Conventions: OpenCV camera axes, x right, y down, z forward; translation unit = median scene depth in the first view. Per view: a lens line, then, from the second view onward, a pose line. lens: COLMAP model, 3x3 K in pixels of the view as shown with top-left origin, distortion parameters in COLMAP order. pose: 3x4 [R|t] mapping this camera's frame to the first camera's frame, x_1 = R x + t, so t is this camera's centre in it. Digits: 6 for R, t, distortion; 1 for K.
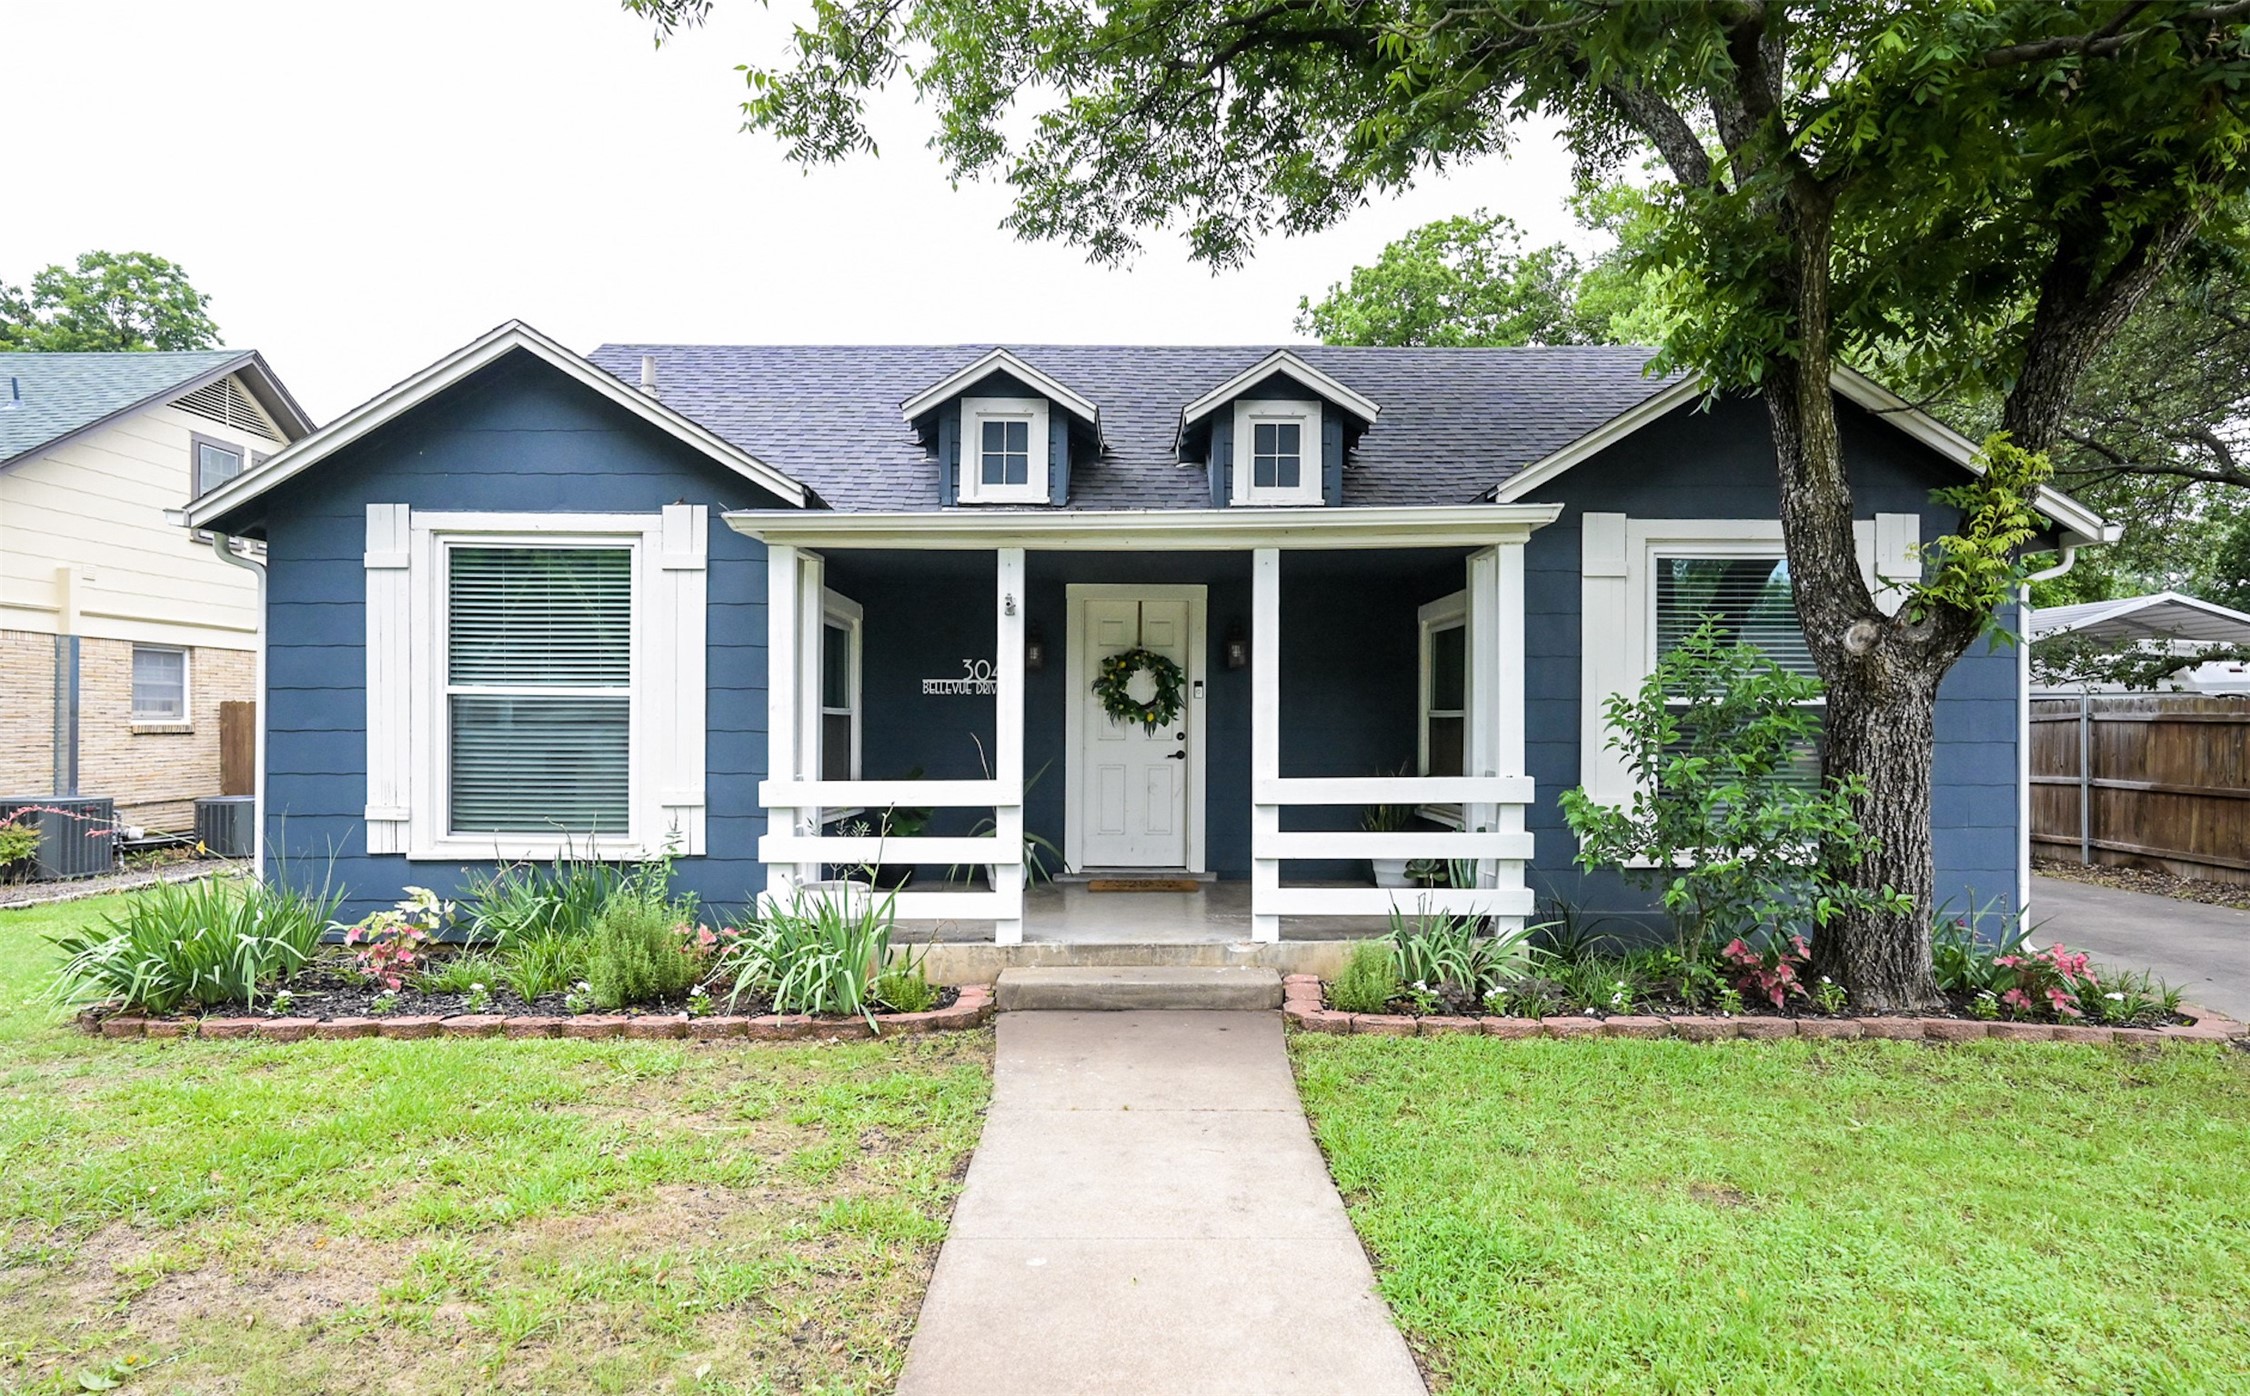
lens RADIAL K [[1272.1, 0, 1127.5], [0, 1272.1, 705.3], [0, 0, 1]] dist [0.001368, 0.000455]
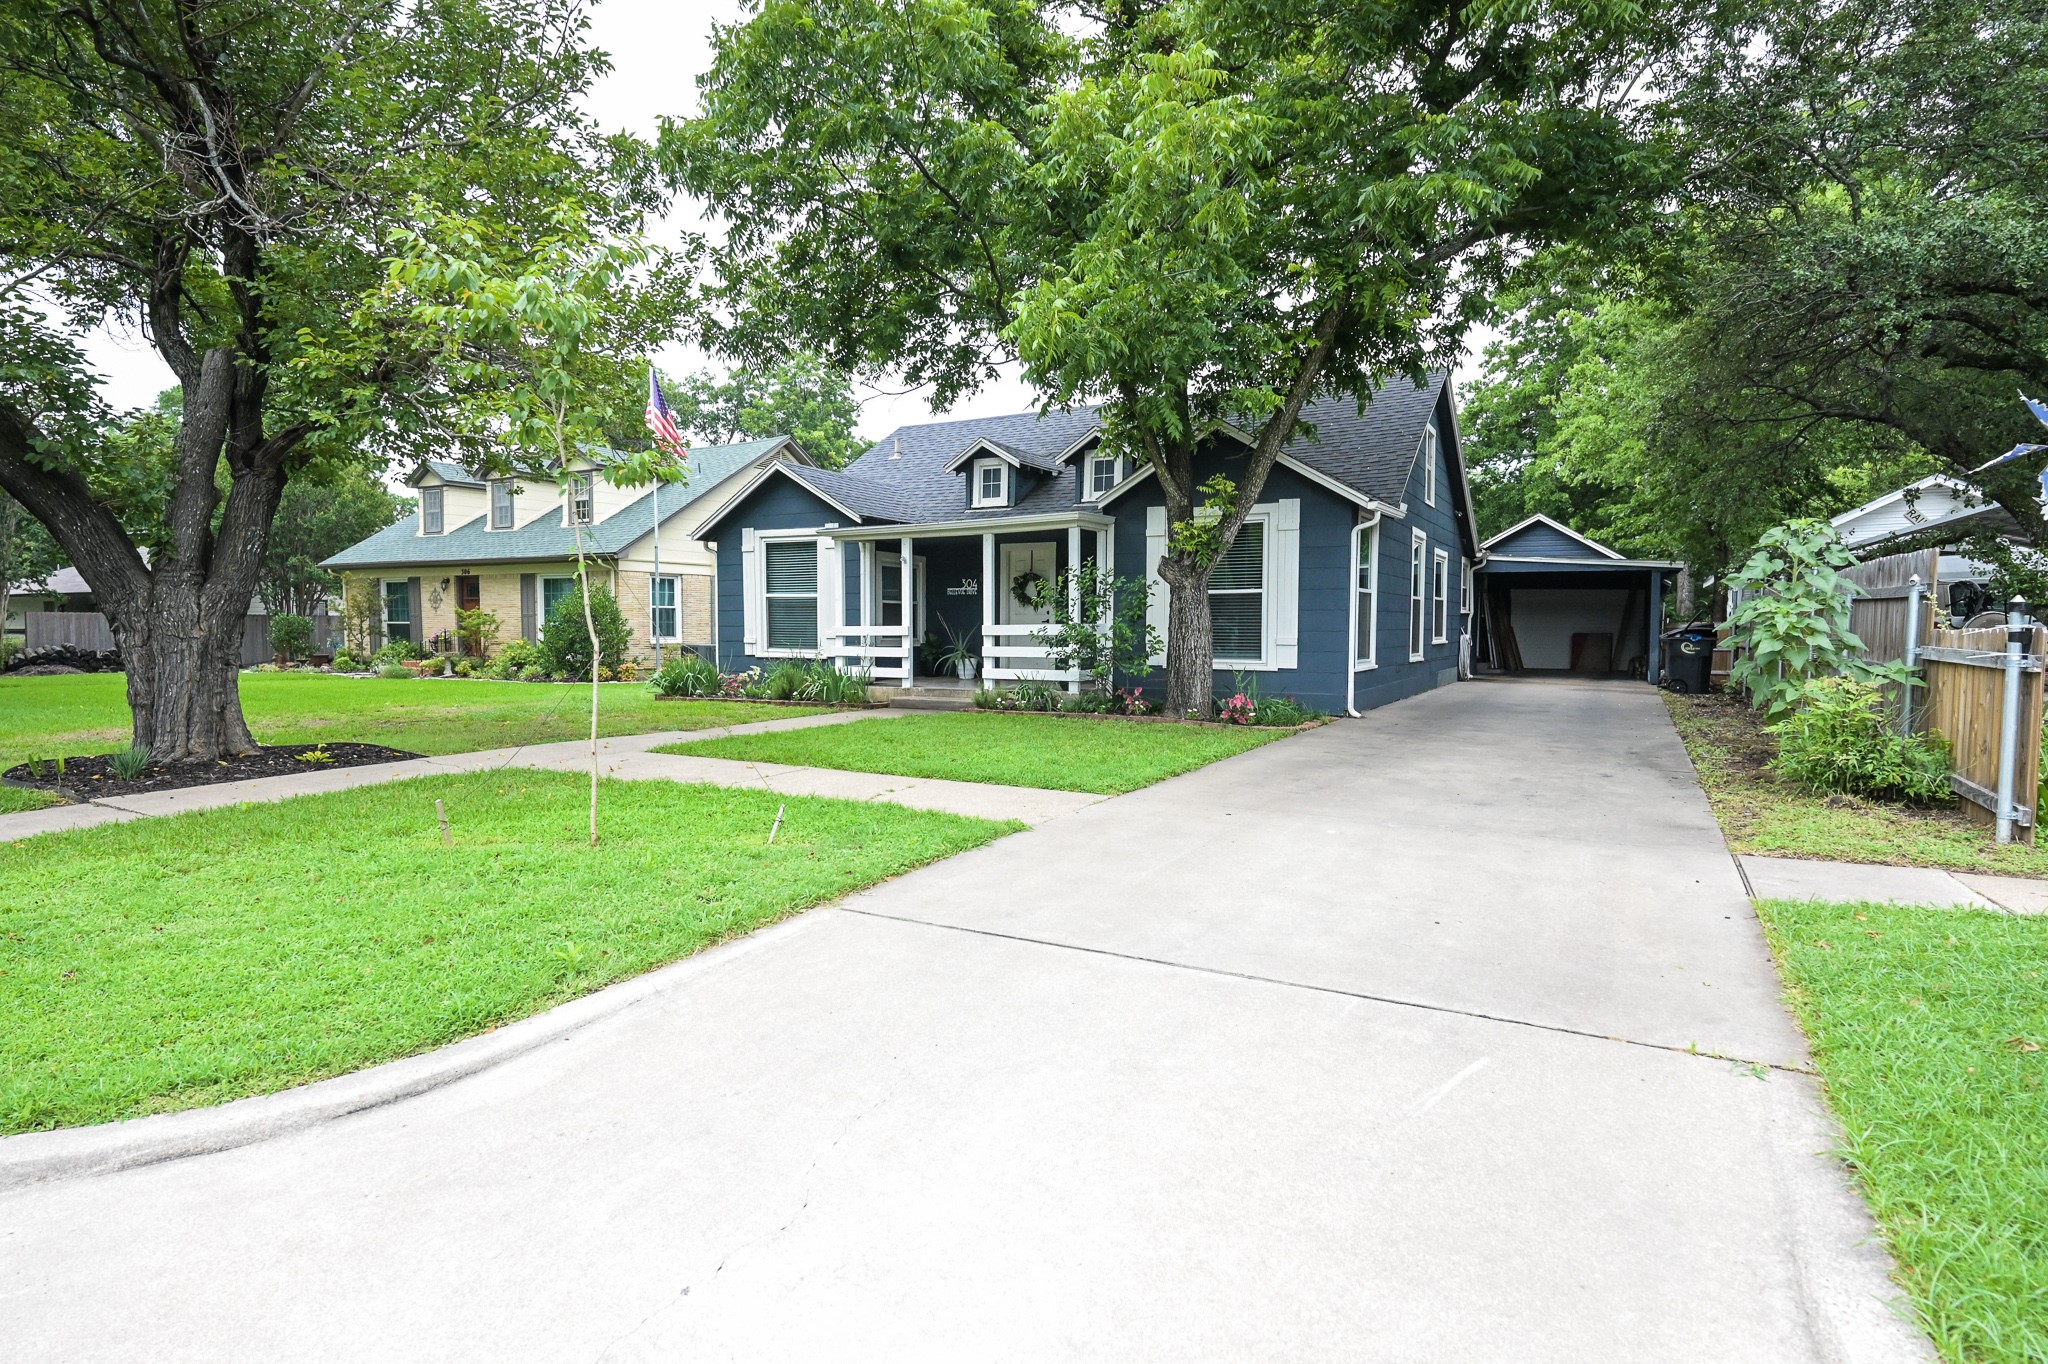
lens RADIAL K [[1057.3, 0, 1015.8], [0, 1057.3, 683.9], [0, 0, 1]] dist [-0.002862, 0.000894]
pose [[0.864538, 0.027026, -0.501840, 1.076256], [0.006868, 0.997824, 0.065568, 0.032489], [0.502520, -0.060133, 0.862472, -0.702081]]
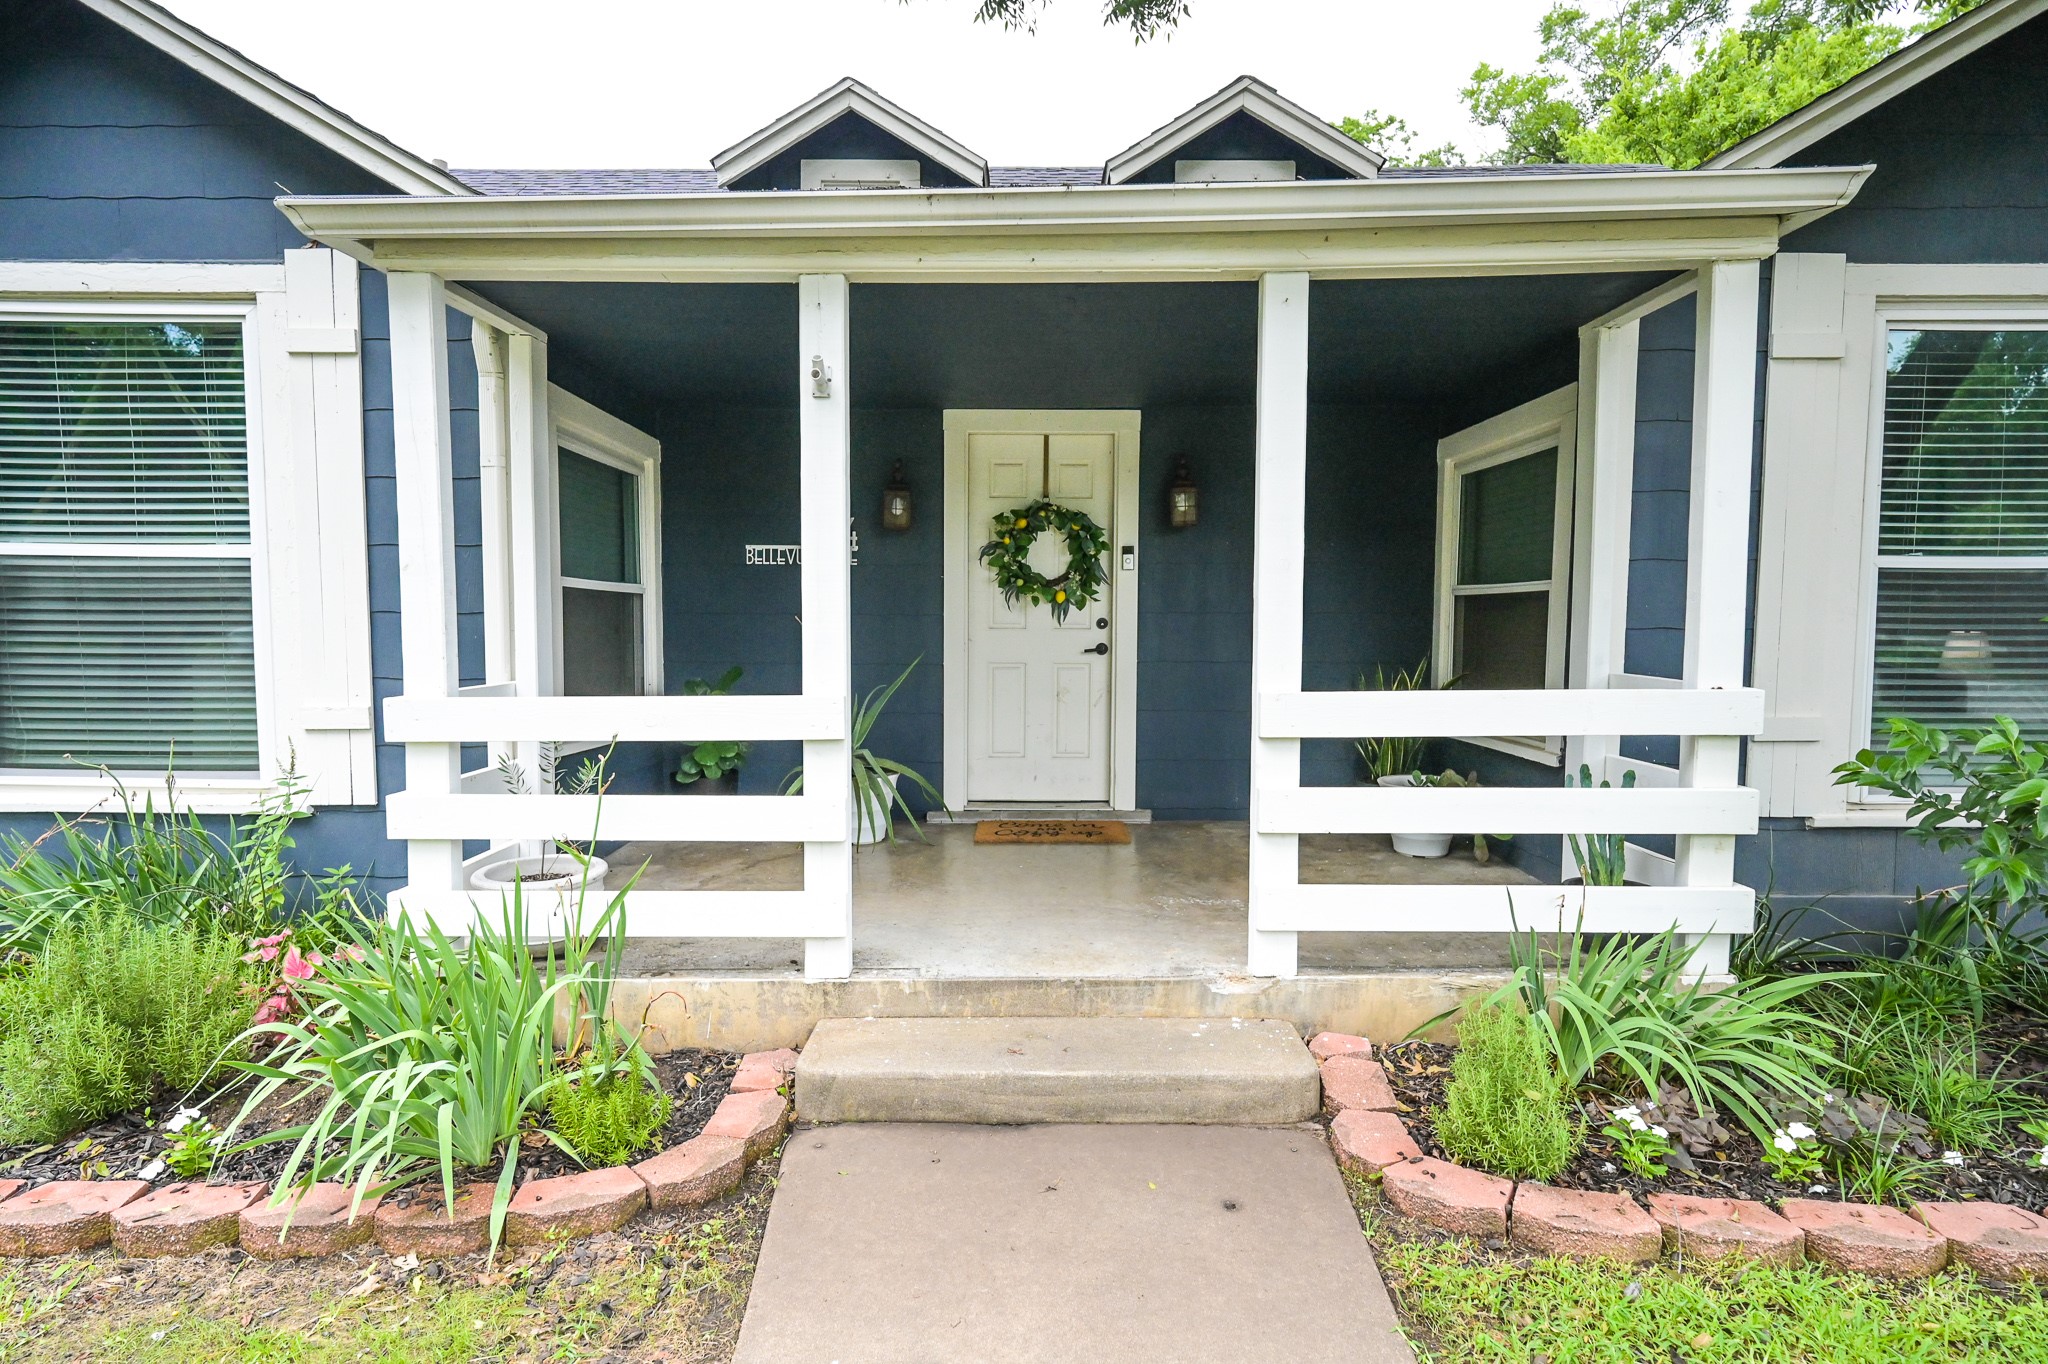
lens RADIAL K [[1057.3, 0, 1013.0], [0, 1057.3, 687.8], [0, 0, 1]] dist [-0.002862, 0.000894]
pose [[0.999954, -0.000486, -0.009572, -0.004061], [0.001219, 0.997050, 0.076741, 0.017454], [0.009507, -0.076750, 0.997005, 0.471521]]
